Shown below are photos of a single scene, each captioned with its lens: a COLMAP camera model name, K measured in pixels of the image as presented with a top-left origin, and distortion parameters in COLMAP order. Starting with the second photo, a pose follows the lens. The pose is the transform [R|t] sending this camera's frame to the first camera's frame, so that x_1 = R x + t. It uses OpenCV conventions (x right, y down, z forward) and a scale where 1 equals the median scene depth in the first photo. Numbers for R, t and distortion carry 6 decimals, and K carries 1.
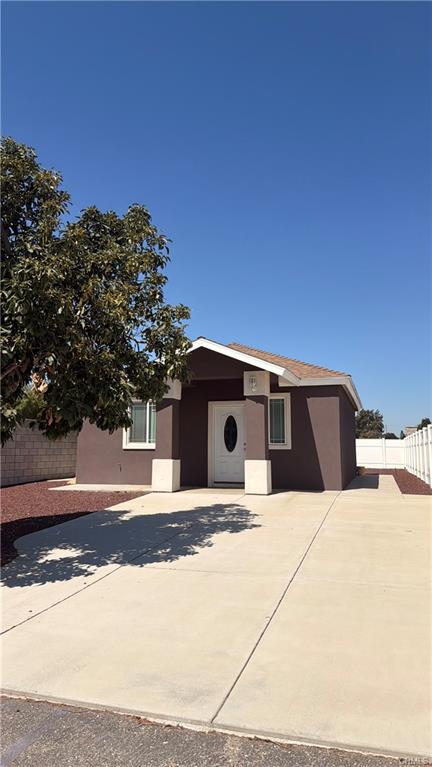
lens RADIAL K [[543.3, 0, 216.0], [0, 543.3, 383.5], [0, 0, 1]] dist [0.006952, 0.001169]
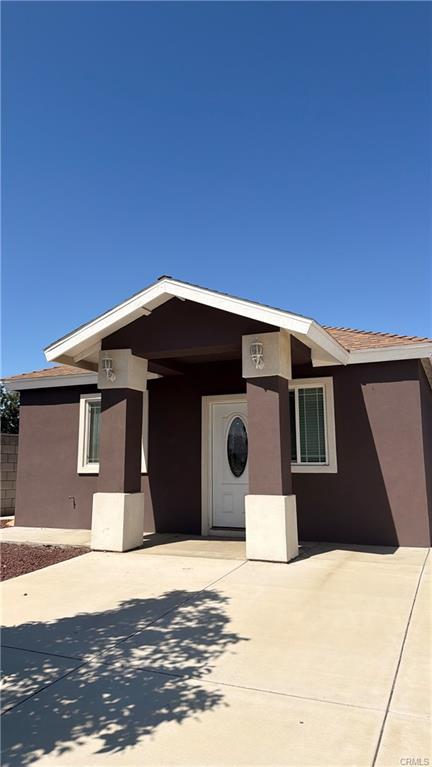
lens RADIAL K [[543.3, 0, 216.0], [0, 543.3, 383.5], [0, 0, 1]] dist [0.006952, 0.001169]
pose [[0.992606, -0.026487, -0.118459, 0.083891], [0.023057, 0.999277, -0.030230, 0.040950], [0.119175, 0.027275, 0.992499, 0.416105]]
